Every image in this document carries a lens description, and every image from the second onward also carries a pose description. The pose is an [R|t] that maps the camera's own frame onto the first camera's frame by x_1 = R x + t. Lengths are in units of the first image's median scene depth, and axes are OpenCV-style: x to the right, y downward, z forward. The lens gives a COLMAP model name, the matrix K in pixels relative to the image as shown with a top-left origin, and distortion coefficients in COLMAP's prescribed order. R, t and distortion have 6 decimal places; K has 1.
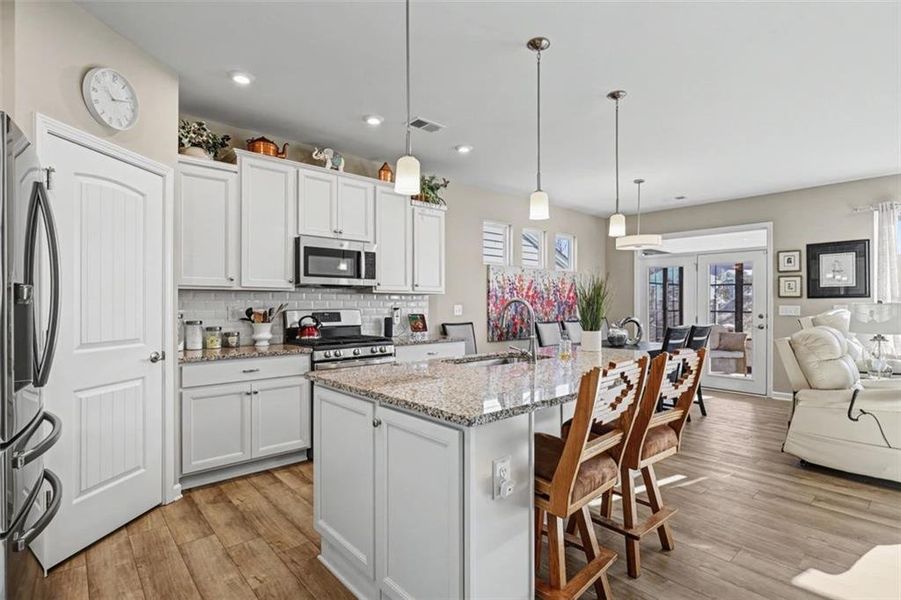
lens RADIAL K [[440.8, 0, 453.1], [0, 440.8, 302.7], [0, 0, 1]] dist [-0.000715, -0.000432]
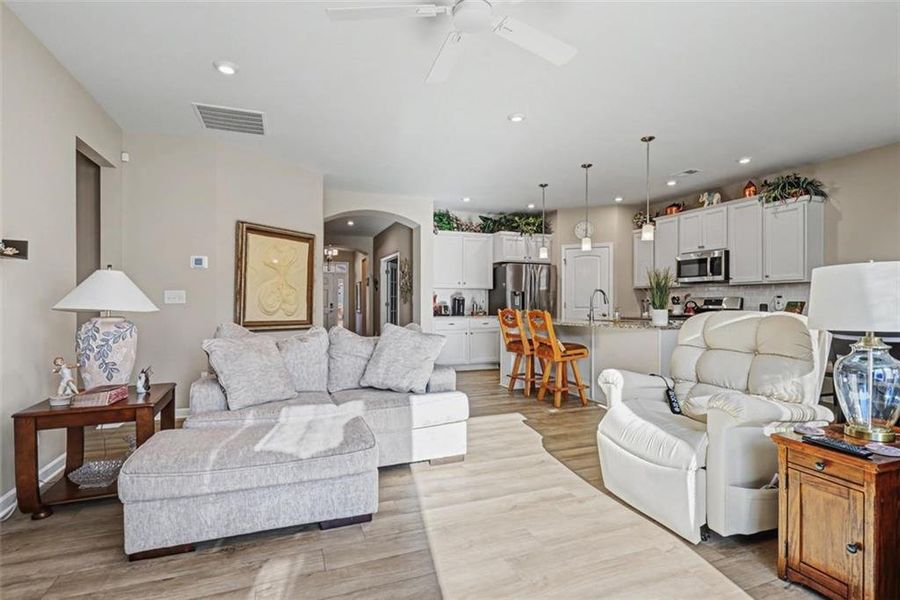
lens RADIAL K [[433.4, 0, 453.6], [0, 433.4, 301.4], [0, 0, 1]] dist [-0.000478, -0.000112]
pose [[-0.342478, -0.000493, -0.939526, 1.478211], [0.003226, 0.999993, -0.001701, 0.030059], [0.939520, -0.003613, -0.342474, 0.707462]]
